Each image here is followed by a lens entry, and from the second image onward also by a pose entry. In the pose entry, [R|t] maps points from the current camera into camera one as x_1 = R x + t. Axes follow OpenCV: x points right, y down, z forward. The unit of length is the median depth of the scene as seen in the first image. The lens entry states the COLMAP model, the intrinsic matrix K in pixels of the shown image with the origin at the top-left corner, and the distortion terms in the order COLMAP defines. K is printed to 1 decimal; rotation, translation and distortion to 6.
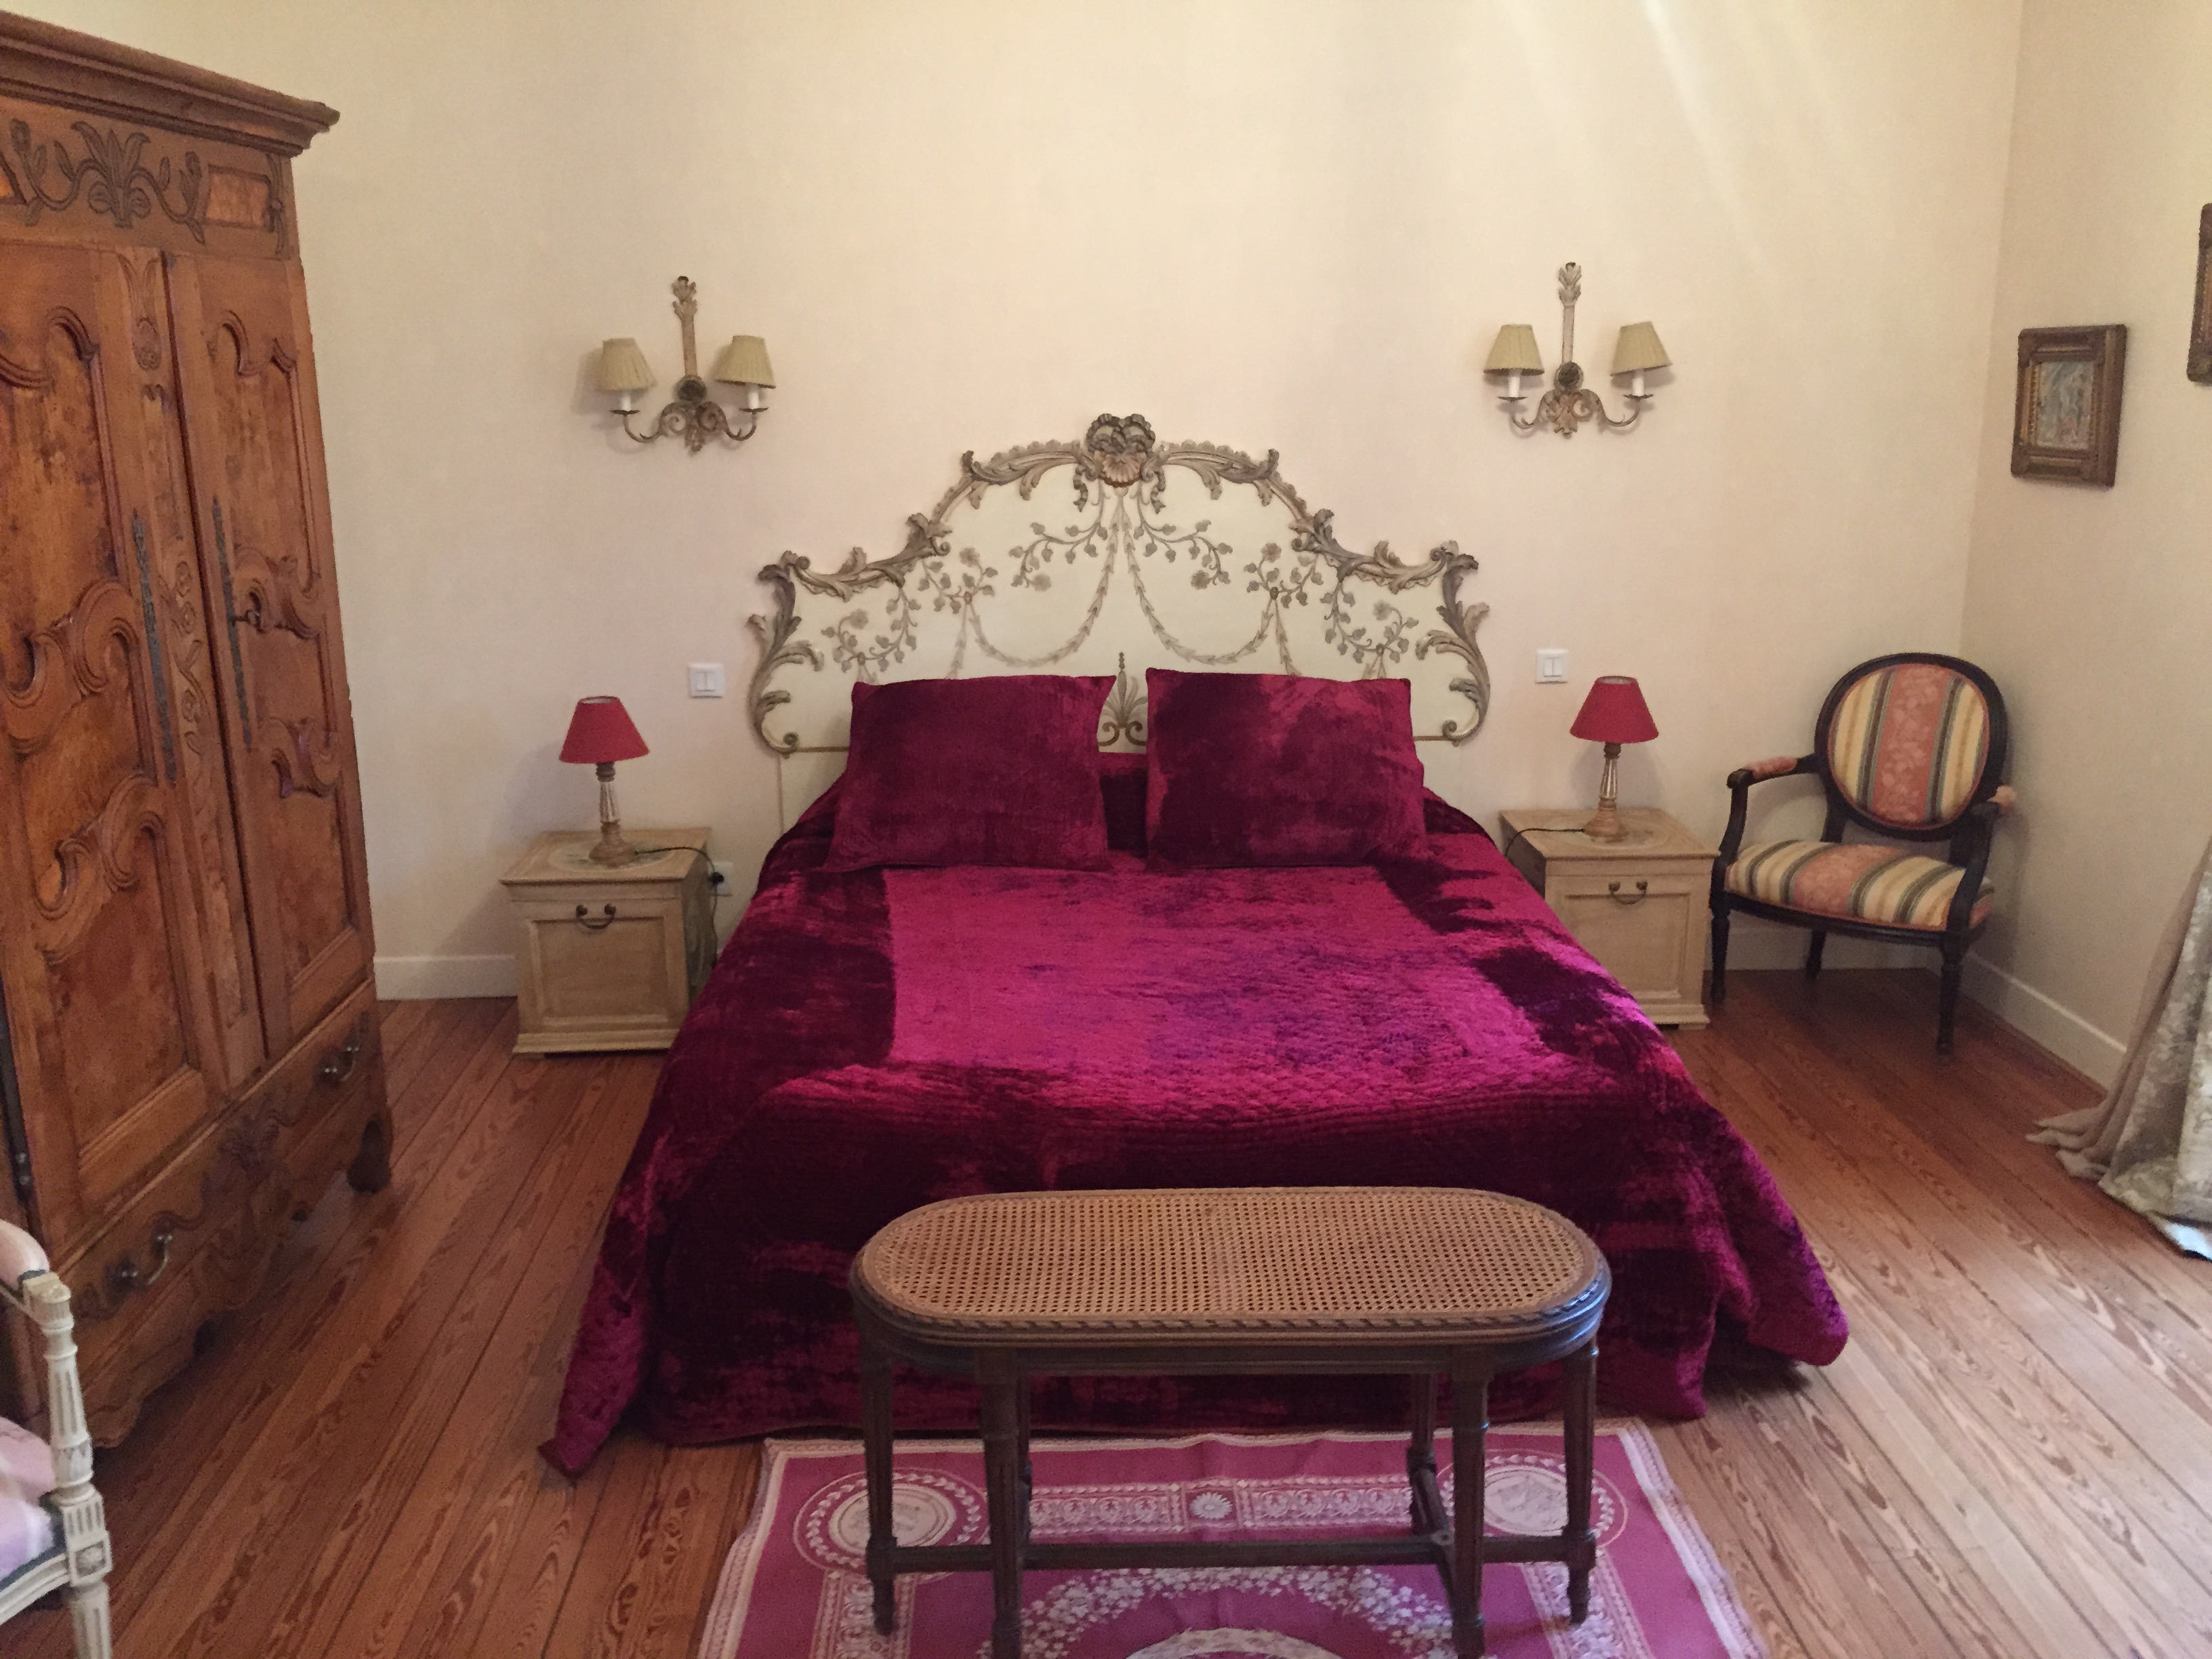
lens RADIAL K [[1889.4, 0, 1100.9], [0, 1889.4, 817.0], [0, 0, 1]] dist [0.097803, -0.139516]
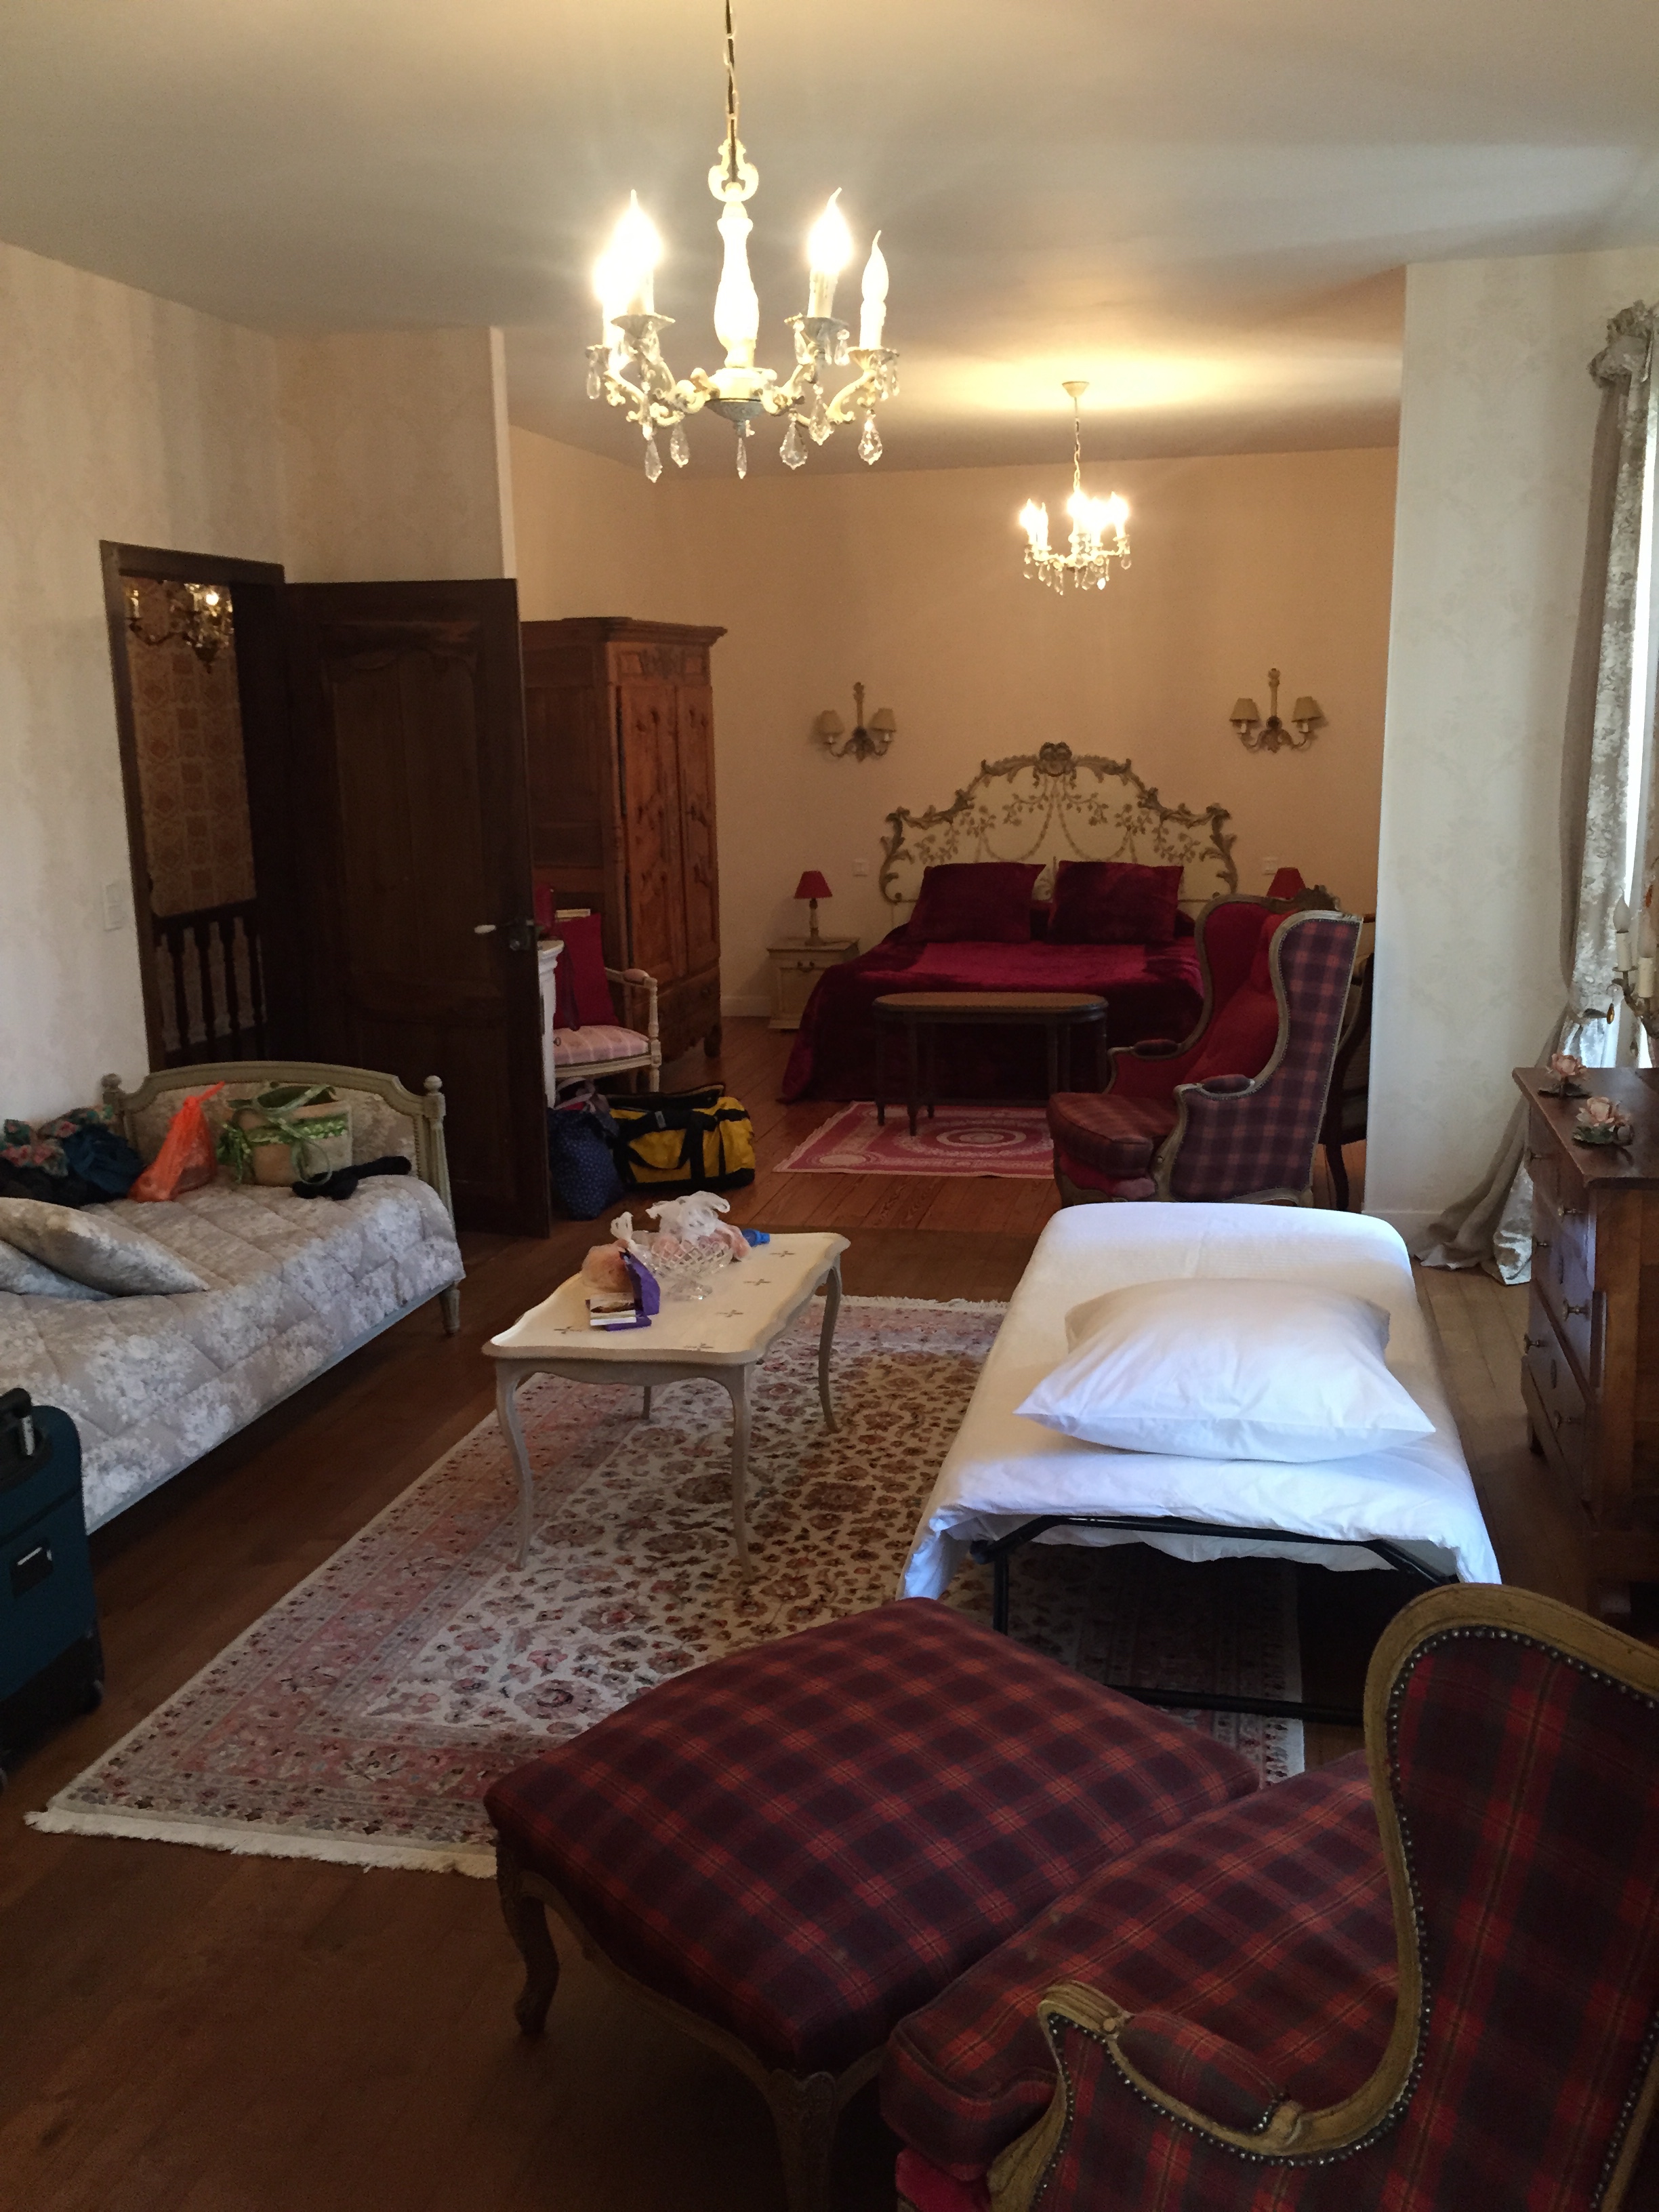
lens RADIAL K [[1889.4, 0, 859.0], [0, 1889.4, 1096.4], [0, 0, 1]] dist [0.097803, -0.139516]
pose [[0.969581, 0.040962, -0.241320, 0.321949], [-0.049710, 0.998305, -0.030271, 0.255584], [0.239671, 0.041346, 0.969973, -1.083355]]
